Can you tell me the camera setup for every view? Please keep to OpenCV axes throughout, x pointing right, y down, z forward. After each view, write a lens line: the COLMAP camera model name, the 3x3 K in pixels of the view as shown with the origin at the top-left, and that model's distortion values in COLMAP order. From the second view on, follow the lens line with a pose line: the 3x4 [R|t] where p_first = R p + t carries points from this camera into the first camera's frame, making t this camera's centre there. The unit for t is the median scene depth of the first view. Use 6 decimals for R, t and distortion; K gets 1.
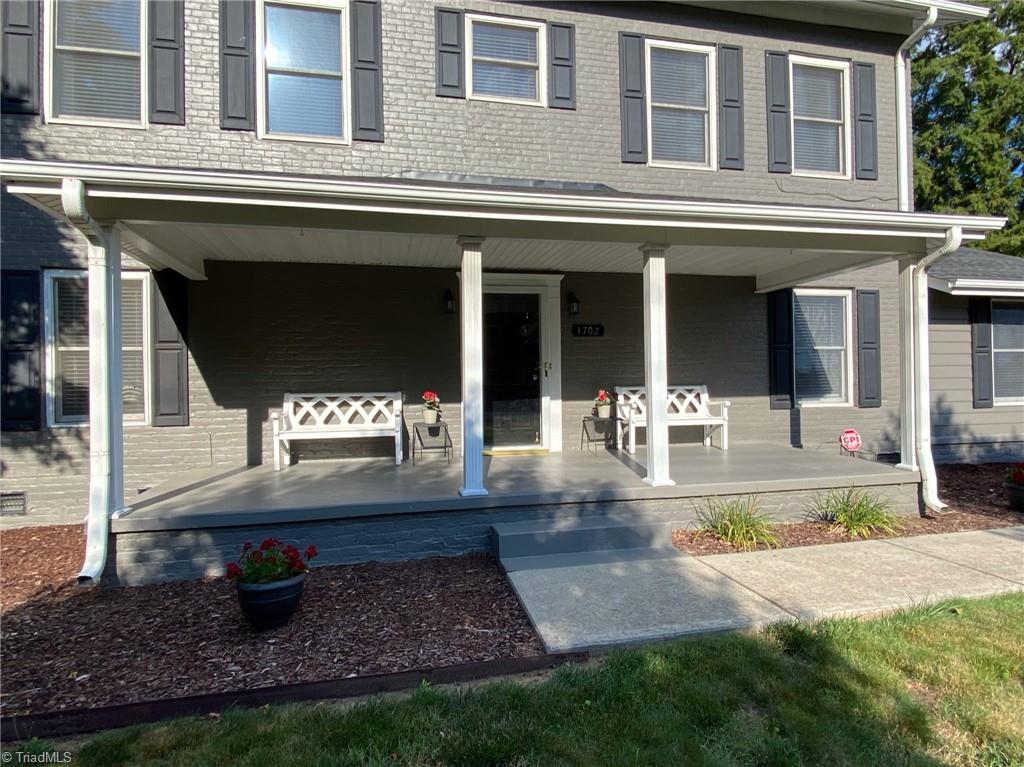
lens RADIAL K [[576.2, 0, 526.8], [0, 576.2, 382.8], [0, 0, 1]] dist [0.046487, -0.053360]
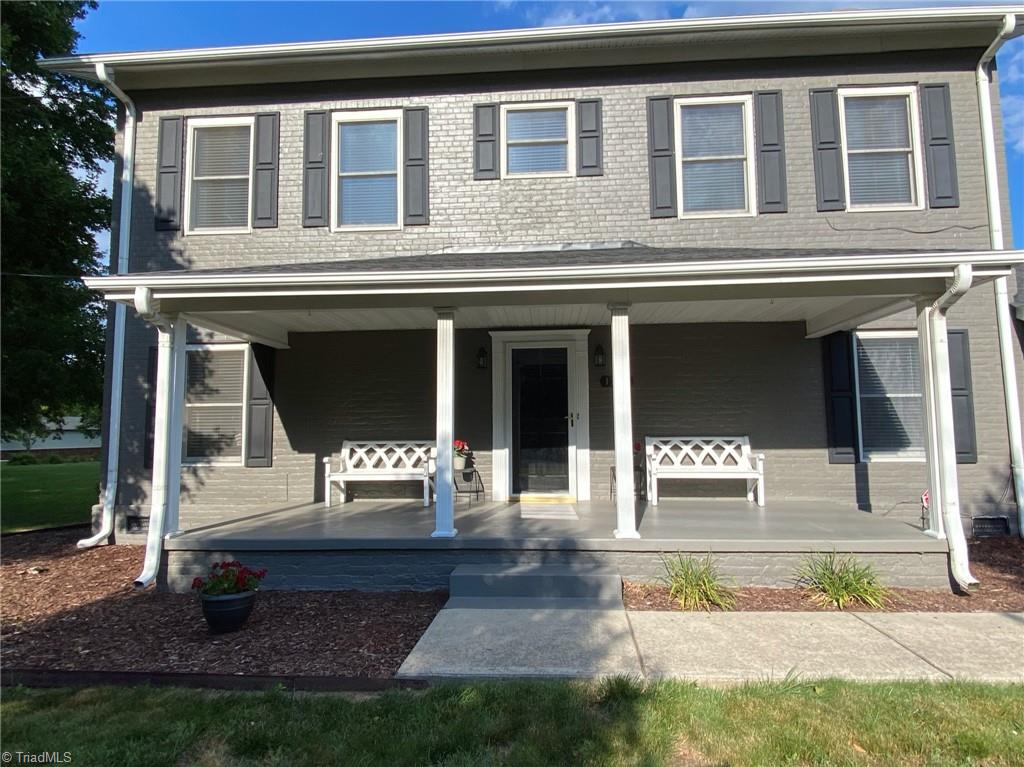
lens RADIAL K [[576.2, 0, 526.8], [0, 576.2, 382.8], [0, 0, 1]] dist [0.046487, -0.053360]
pose [[0.958678, -0.017785, -0.283938, 0.269769], [-0.003607, 0.997204, -0.074641, -0.012835], [0.284471, 0.072580, 0.955933, -0.028103]]
